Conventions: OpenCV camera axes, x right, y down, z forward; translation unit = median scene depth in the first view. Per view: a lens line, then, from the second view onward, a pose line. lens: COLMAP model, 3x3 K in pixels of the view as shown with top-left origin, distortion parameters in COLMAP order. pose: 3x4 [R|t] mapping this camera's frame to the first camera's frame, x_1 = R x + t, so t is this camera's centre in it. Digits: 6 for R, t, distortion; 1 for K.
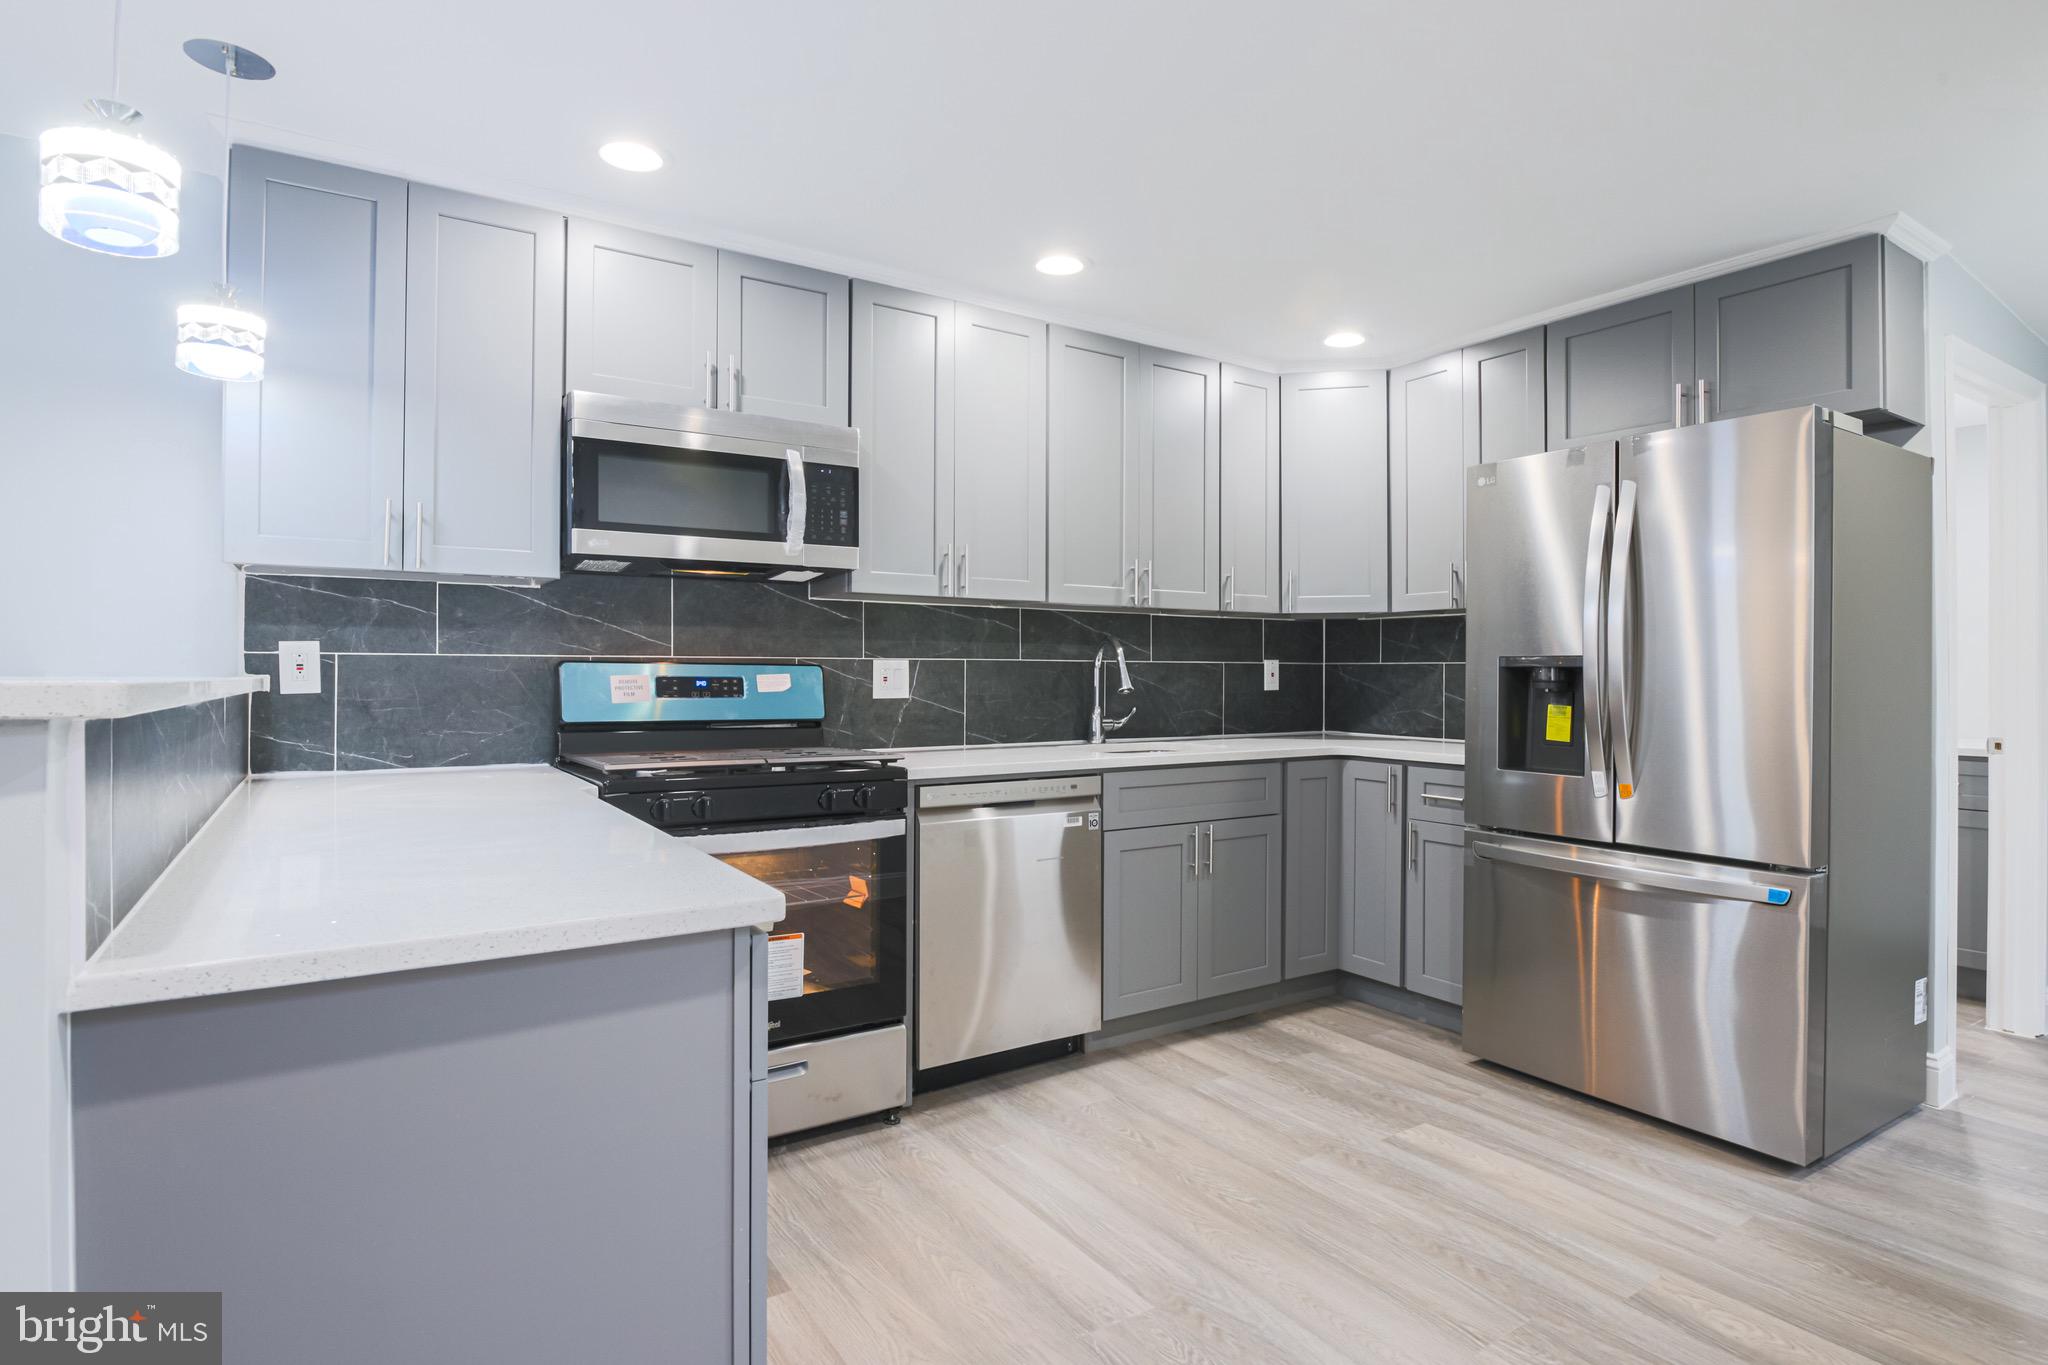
lens RADIAL K [[1060.2, 0, 1033.0], [0, 1060.2, 668.6], [0, 0, 1]] dist [-0.014863, -0.006868]
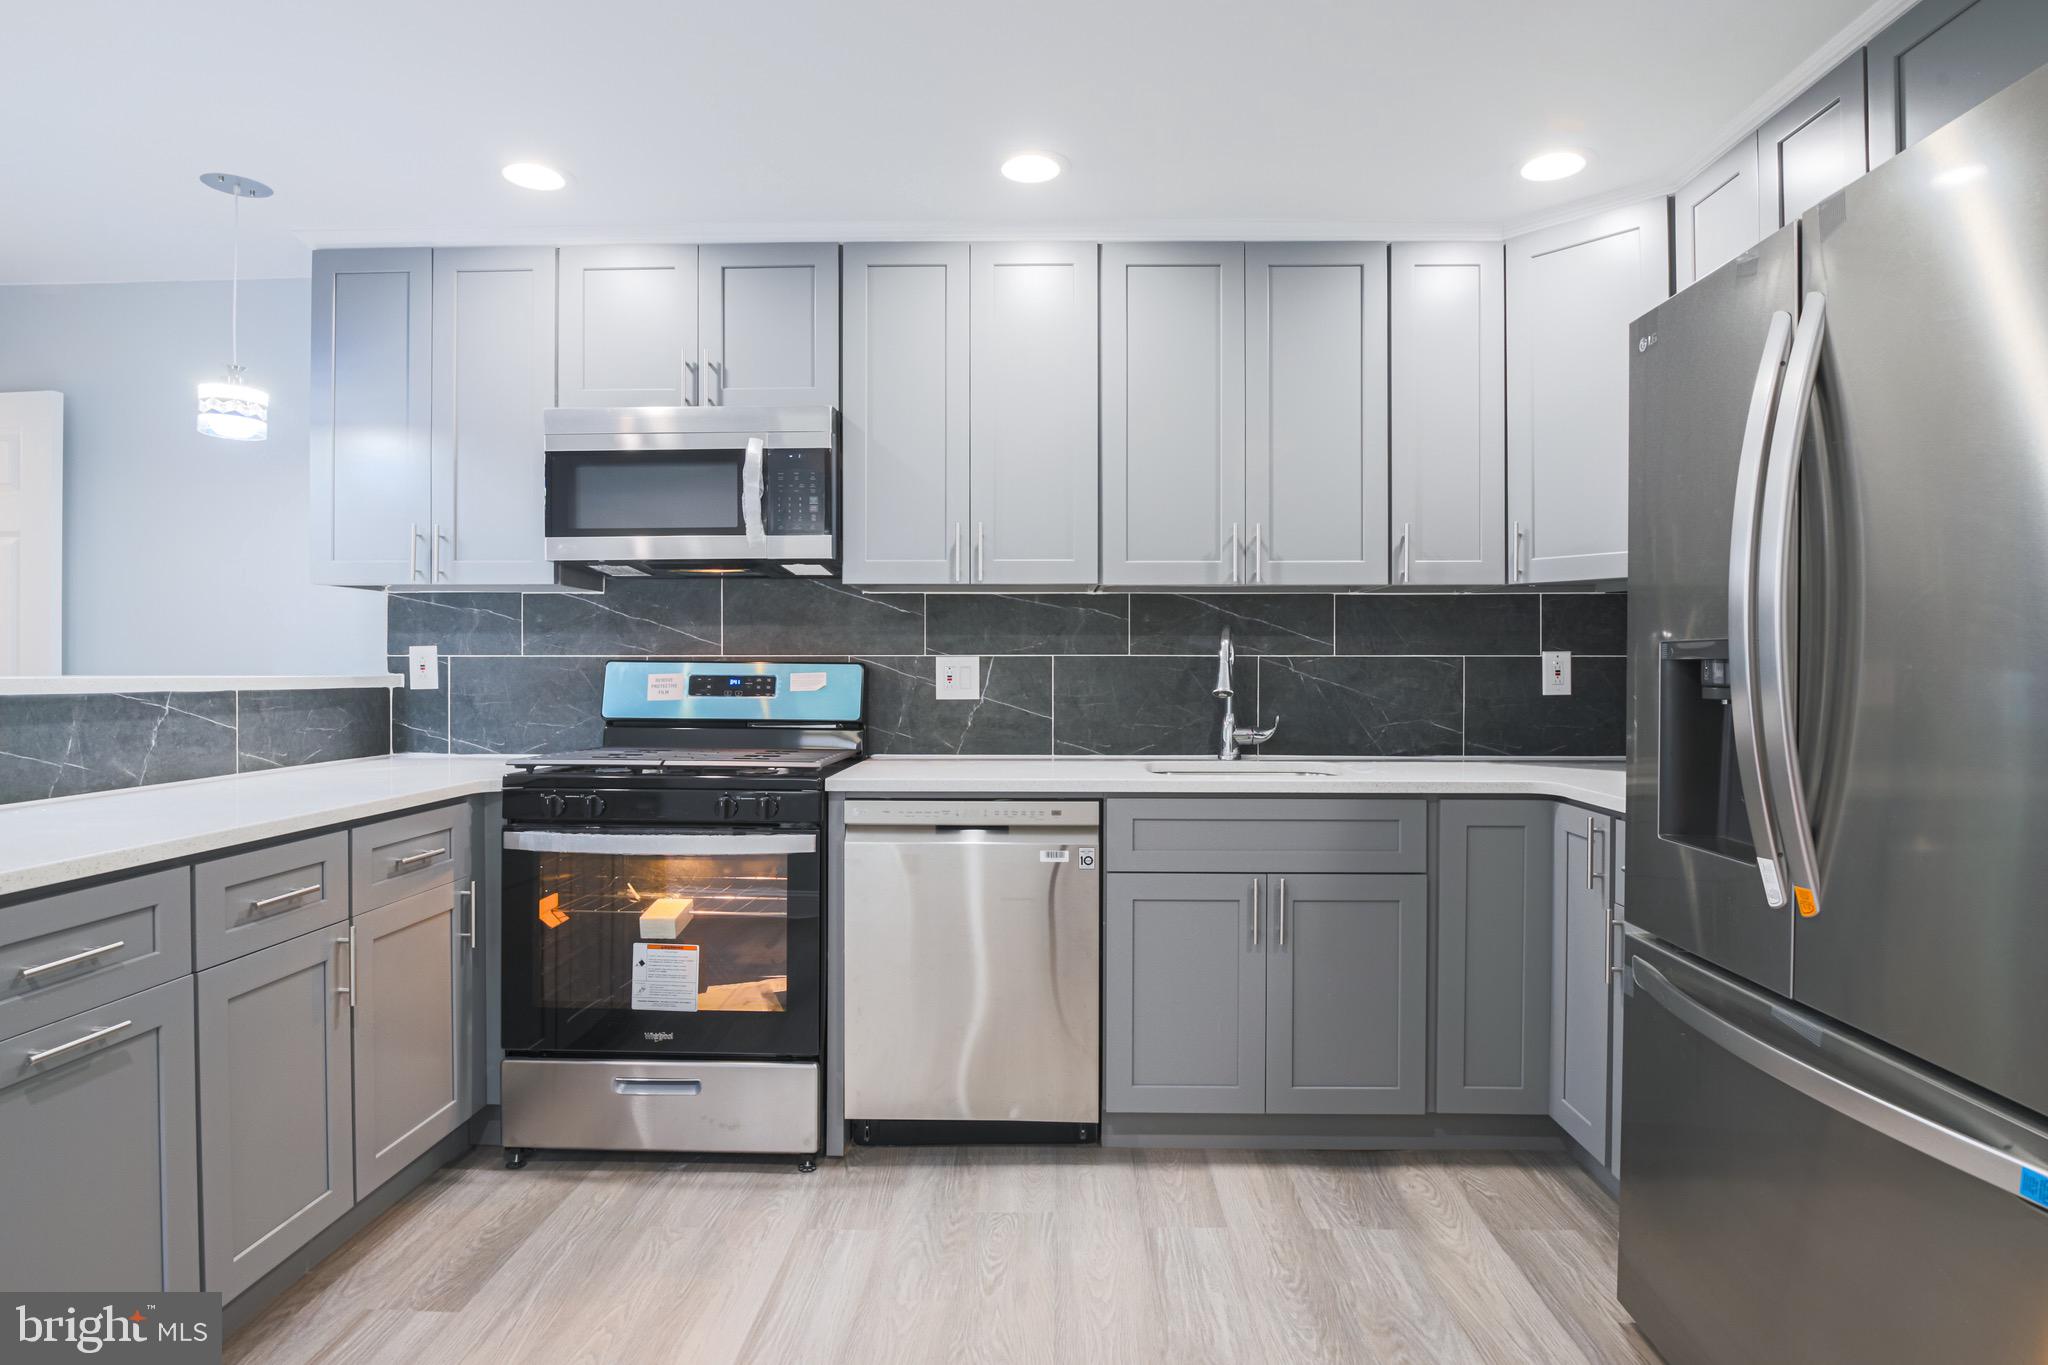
lens RADIAL K [[1060.2, 0, 1033.0], [0, 1060.2, 668.6], [0, 0, 1]] dist [-0.014863, -0.006868]
pose [[0.823365, -0.002648, -0.567506, 0.489307], [0.004128, 0.999991, 0.001323, 0.001033], [0.567497, -0.003432, 0.823368, 0.334675]]
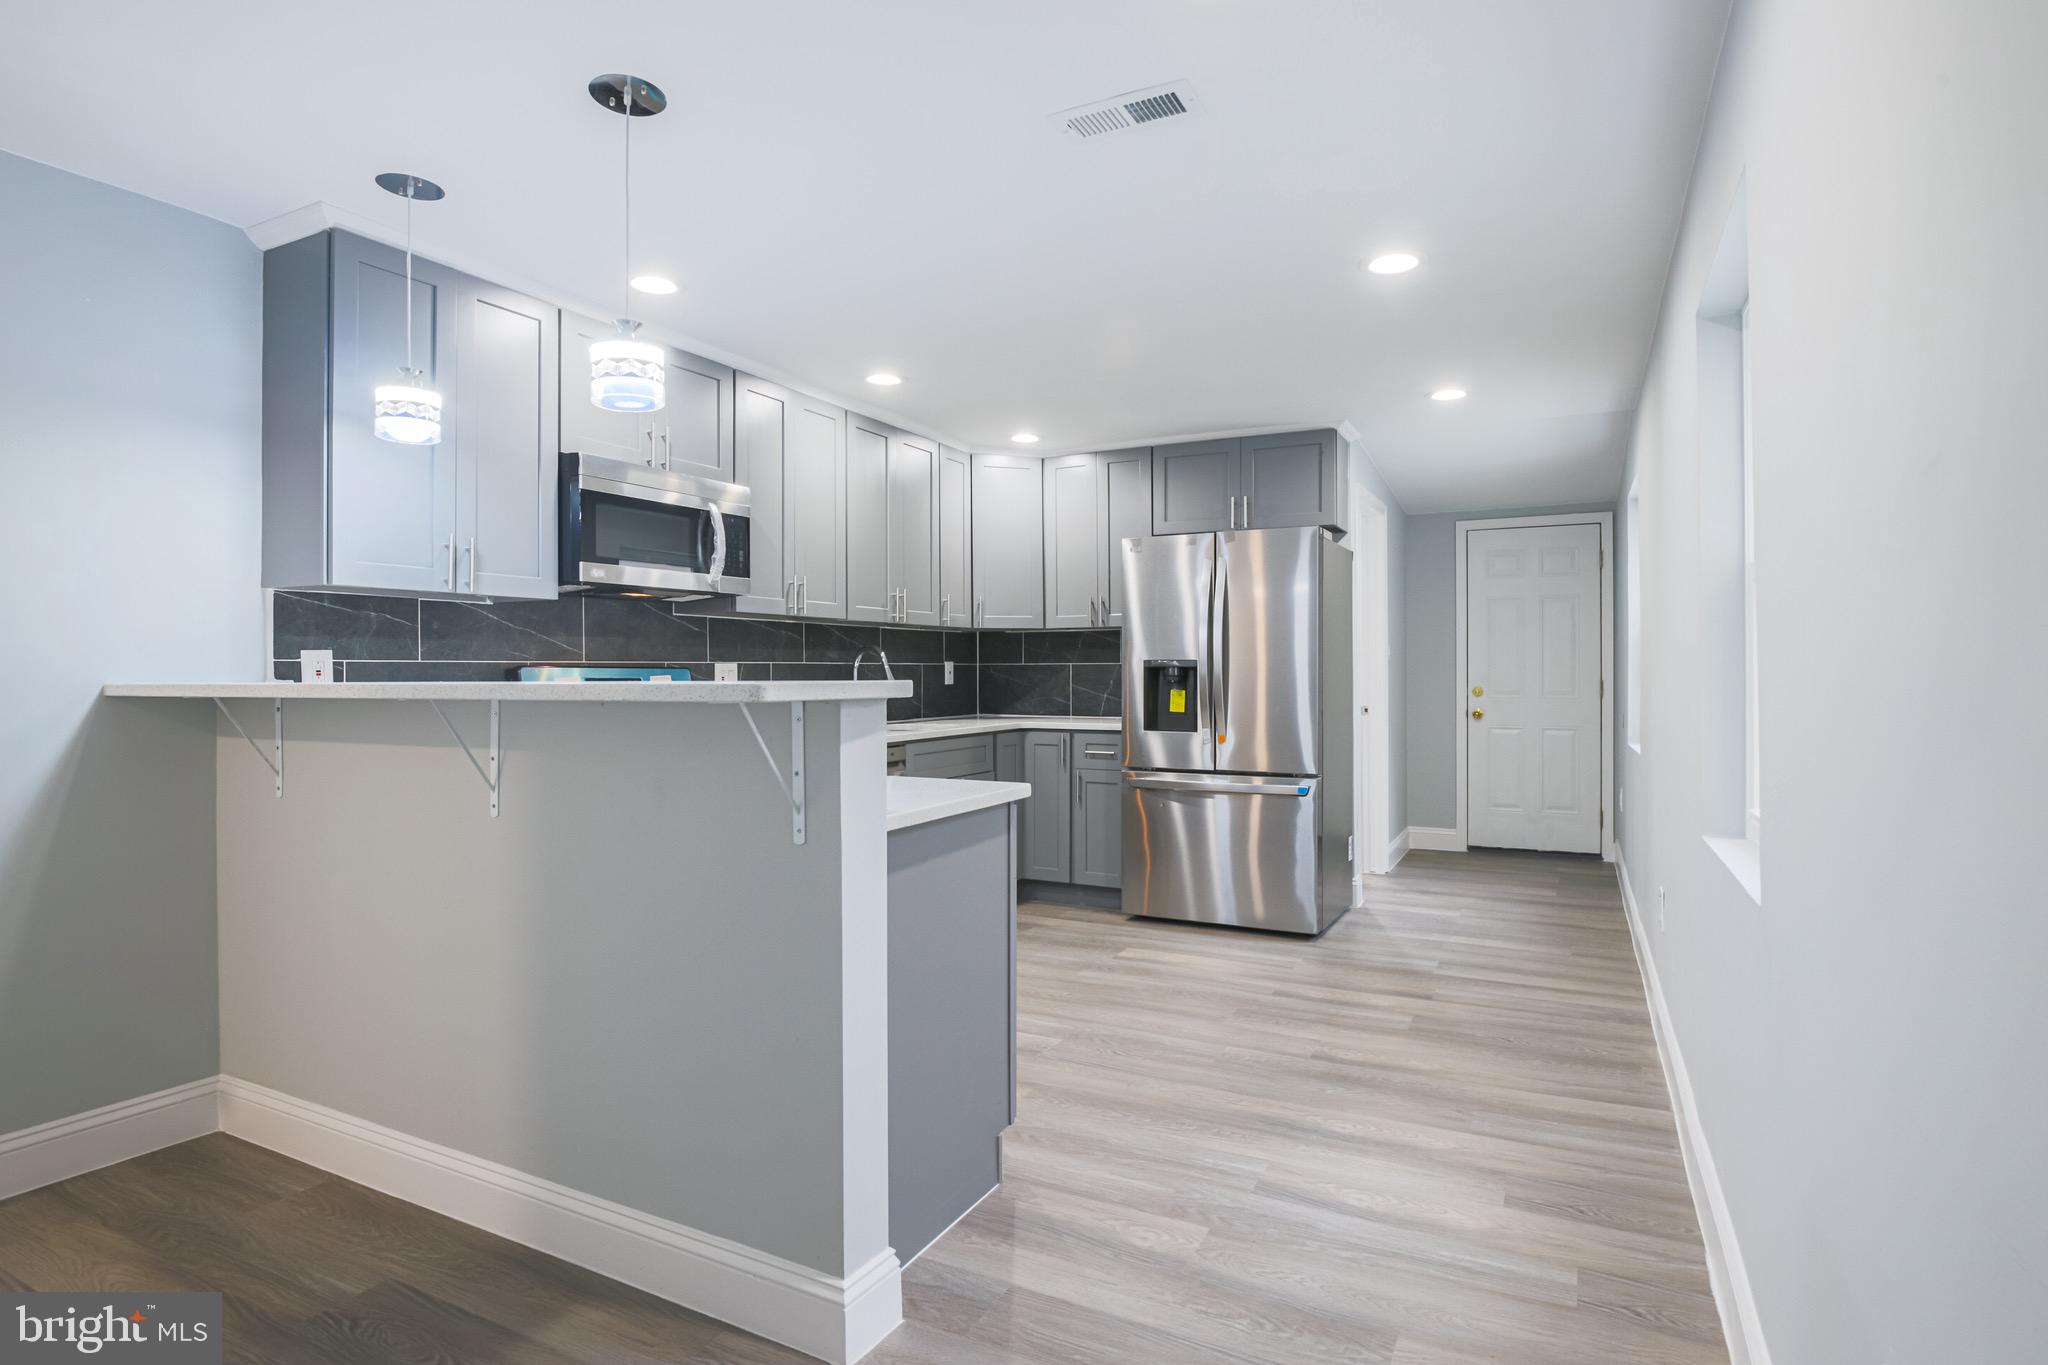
lens RADIAL K [[1060.2, 0, 1033.0], [0, 1060.2, 668.6], [0, 0, 1]] dist [-0.014863, -0.006868]
pose [[0.869693, -0.006185, 0.493554, -0.497045], [0.004902, 0.999980, 0.003893, -0.005817], [-0.493568, -0.000966, 0.869706, -0.309184]]
